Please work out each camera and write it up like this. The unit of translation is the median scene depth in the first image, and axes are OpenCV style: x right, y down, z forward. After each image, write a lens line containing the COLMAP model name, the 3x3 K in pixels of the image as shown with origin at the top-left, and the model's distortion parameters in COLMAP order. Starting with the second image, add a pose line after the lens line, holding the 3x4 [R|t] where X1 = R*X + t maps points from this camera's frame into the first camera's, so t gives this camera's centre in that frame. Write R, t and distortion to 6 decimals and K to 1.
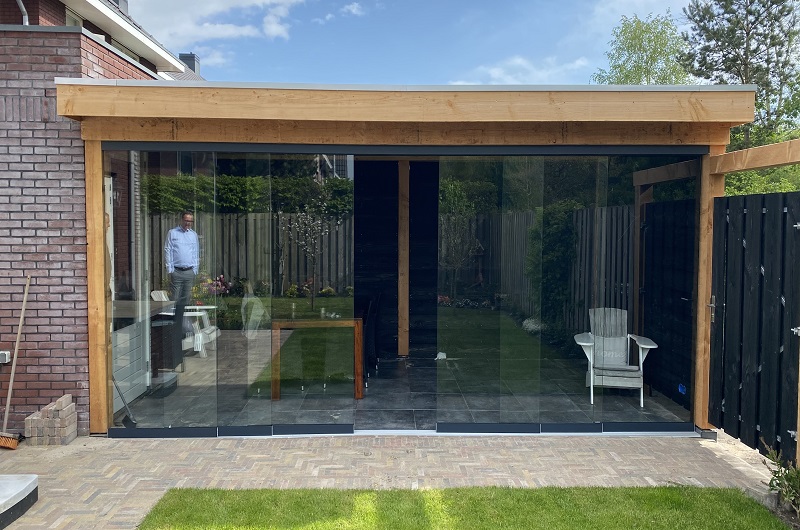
lens RADIAL K [[619.3, 0, 402.6], [0, 619.3, 266.9], [0, 0, 1]] dist [0.006065, 0.006379]
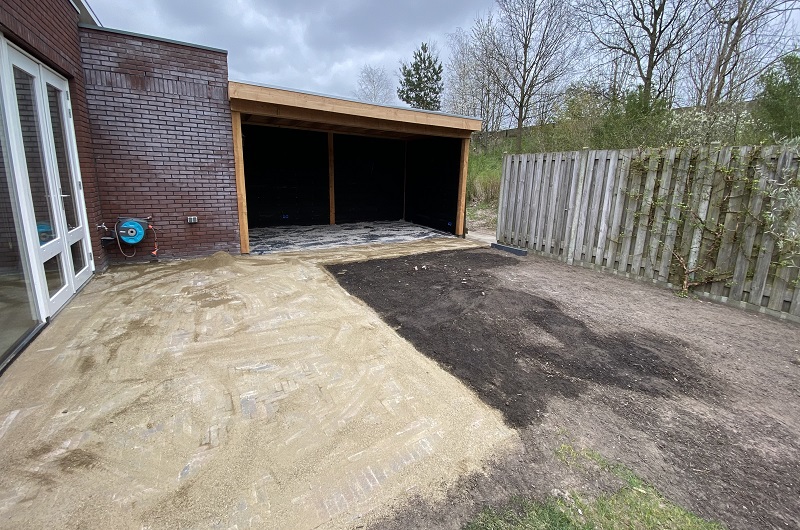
lens RADIAL K [[325.5, 0, 400.6], [0, 325.5, 260.0], [0, 0, 1]] dist [0.000370, -0.012797]
pose [[0.867593, -0.100774, 0.486957, -0.592555], [0.006607, 0.981500, 0.191348, 0.077533], [-0.497231, -0.162795, 0.852209, -0.264596]]
